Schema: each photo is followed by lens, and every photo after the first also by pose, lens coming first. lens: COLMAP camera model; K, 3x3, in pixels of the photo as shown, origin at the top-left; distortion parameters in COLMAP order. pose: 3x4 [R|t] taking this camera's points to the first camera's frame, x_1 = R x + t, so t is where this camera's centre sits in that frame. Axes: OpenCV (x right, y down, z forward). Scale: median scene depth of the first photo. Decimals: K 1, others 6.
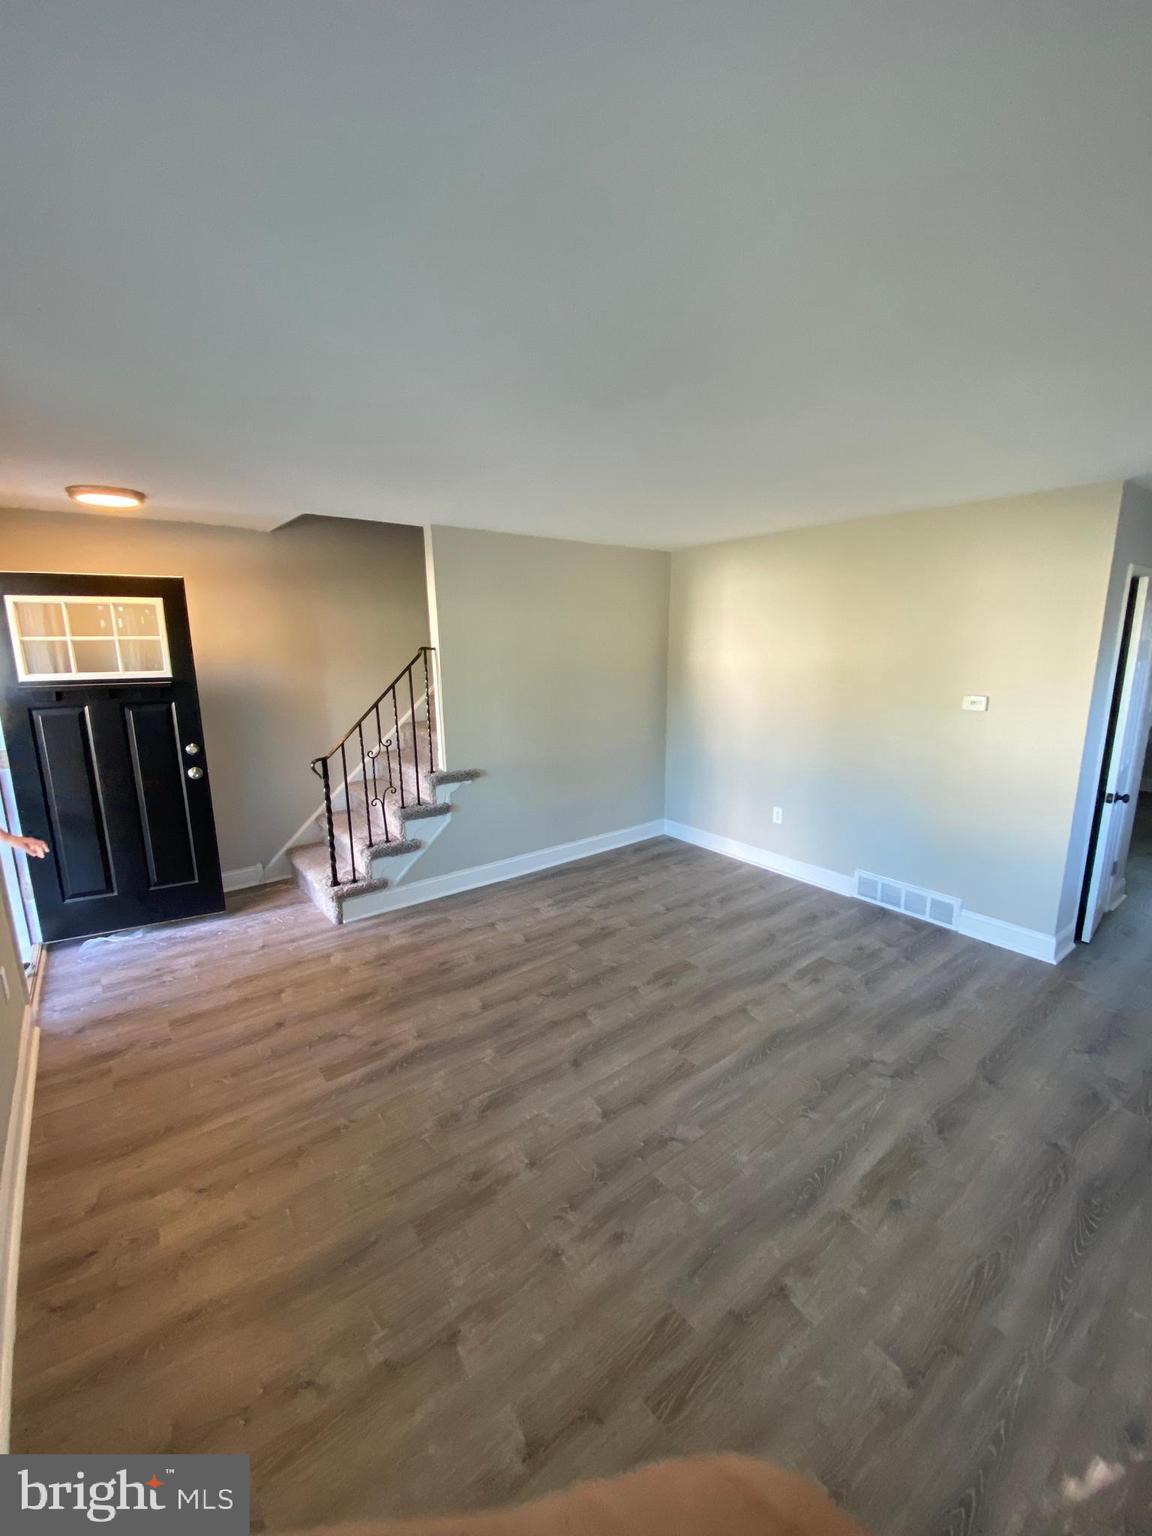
lens RADIAL K [[612.5, 0, 575.0], [0, 612.5, 763.3], [0, 0, 1]] dist [0.021209, -0.022859]
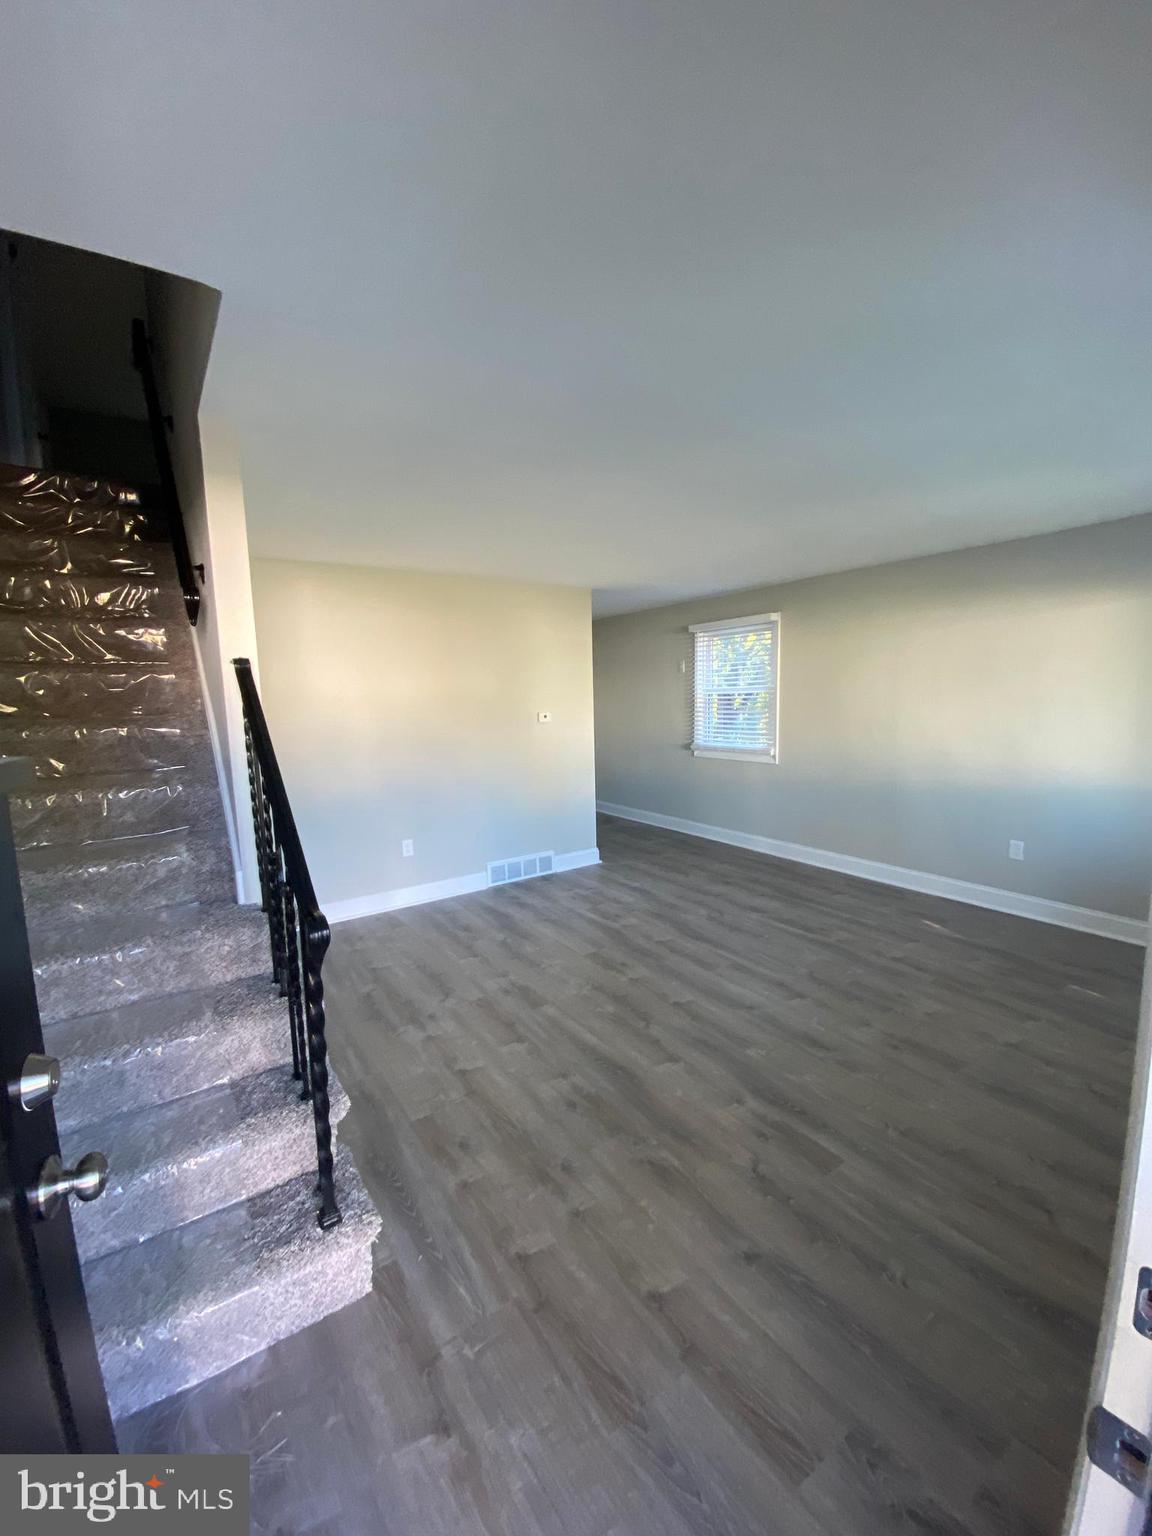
lens RADIAL K [[637.4, 0, 557.9], [0, 637.4, 778.4], [0, 0, 1]] dist [0.021682, -0.018119]
pose [[0.067613, -0.136262, 0.988363, -1.158398], [0.226799, 0.966794, 0.117773, -0.160487], [-0.971592, 0.216197, 0.096272, 1.129355]]
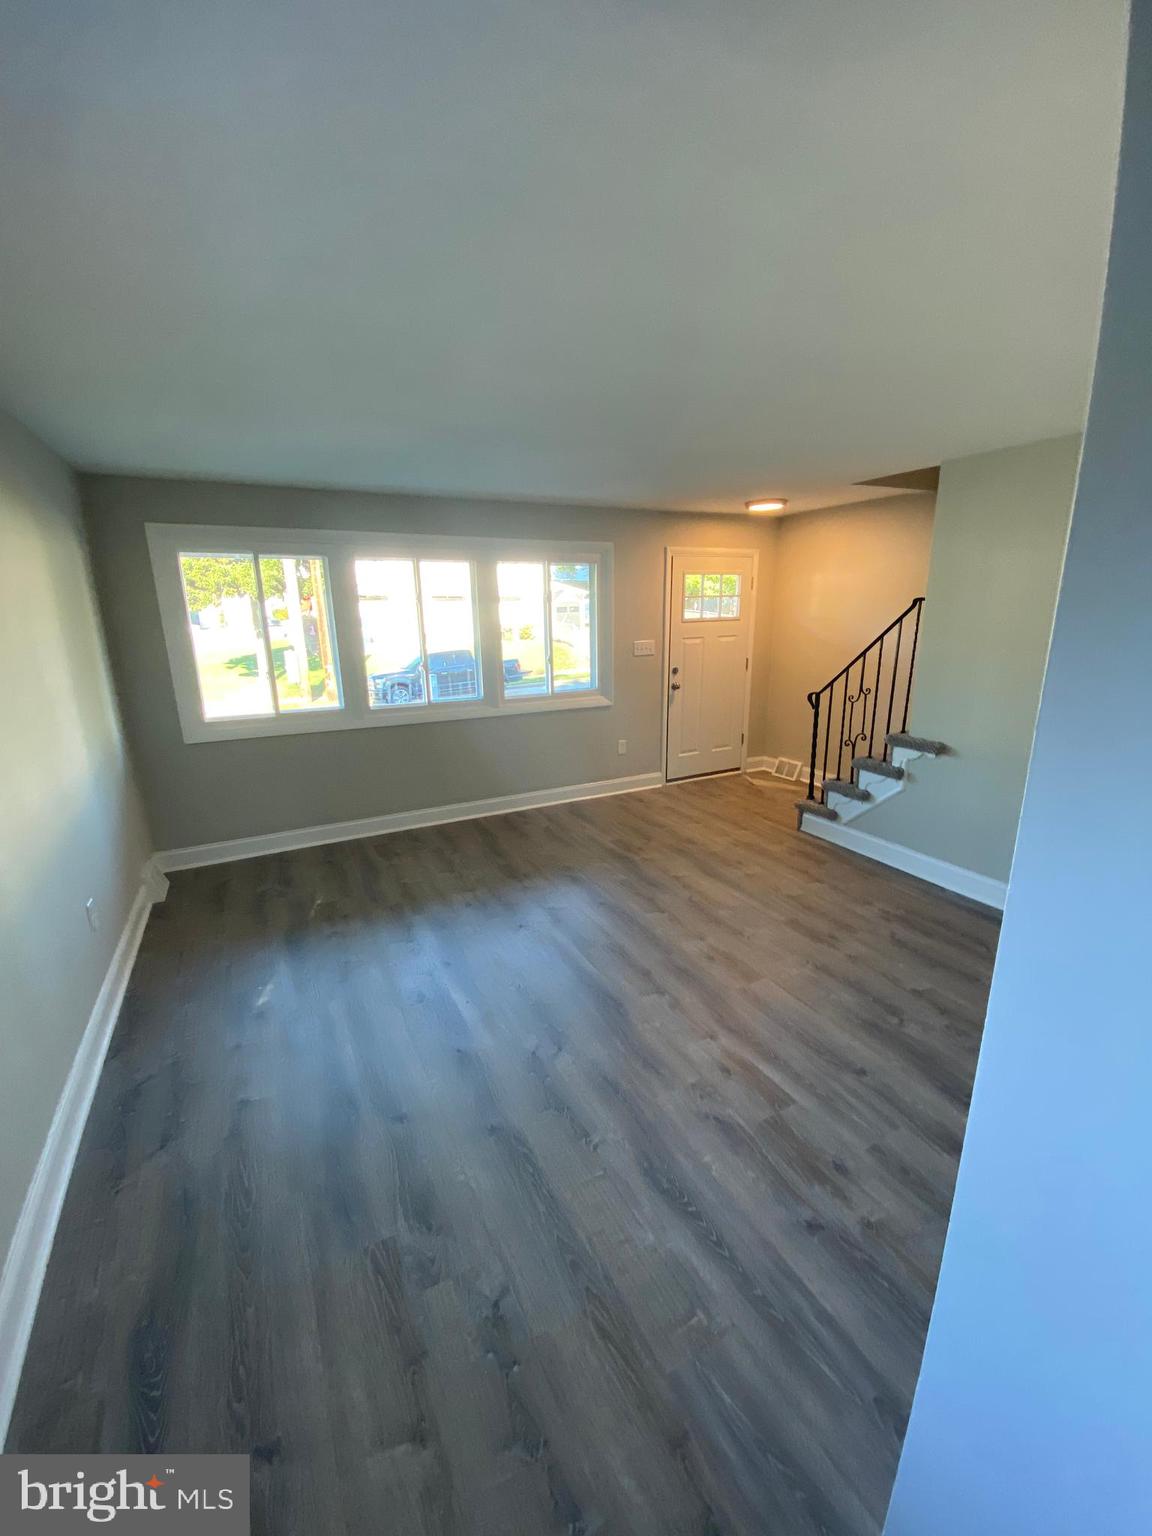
lens RADIAL K [[612.5, 0, 575.0], [0, 612.5, 763.3], [0, 0, 1]] dist [0.021209, -0.022859]
pose [[-0.167540, 0.257317, -0.951692, 1.239959], [-0.177434, 0.941703, 0.285853, -0.197863], [0.969767, 0.216755, -0.112116, 1.014276]]
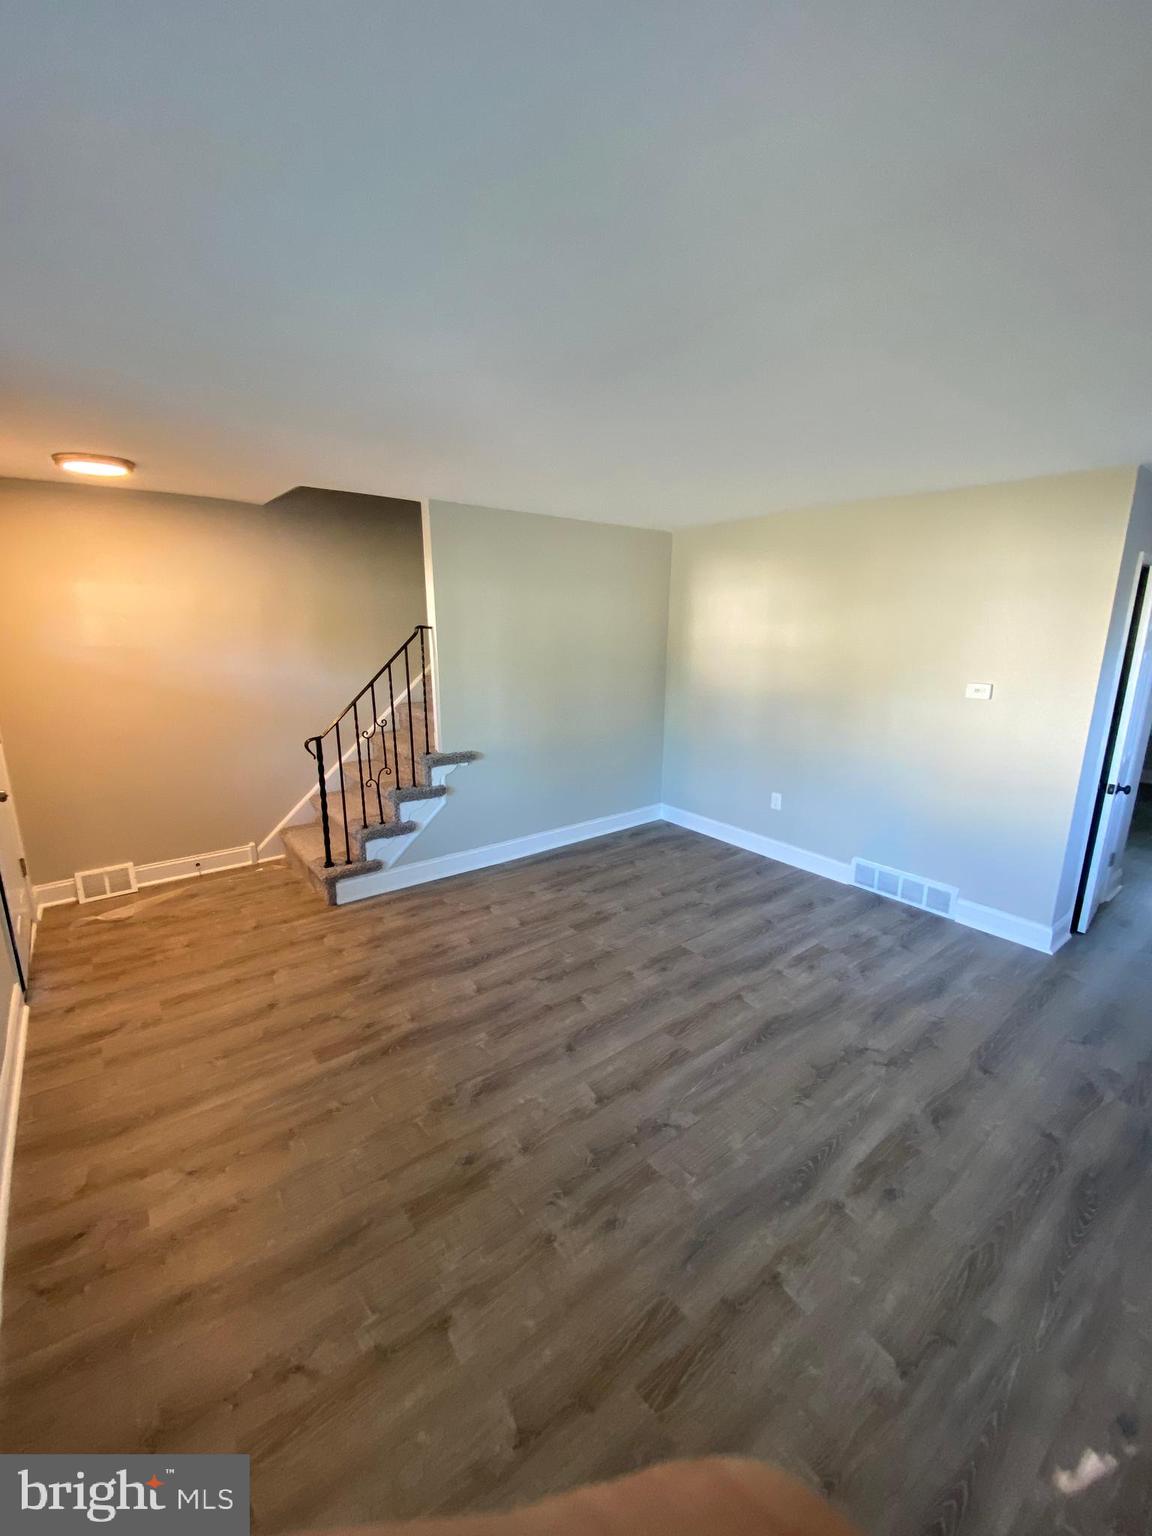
lens RADIAL K [[612.5, 0, 575.0], [0, 612.5, 763.3], [0, 0, 1]] dist [0.021209, -0.022859]
pose [[0.999894, 0.013123, 0.006340, -0.003149], [-0.013293, 0.999531, 0.027577, -0.000512], [-0.005975, -0.027659, 0.999600, 0.017600]]
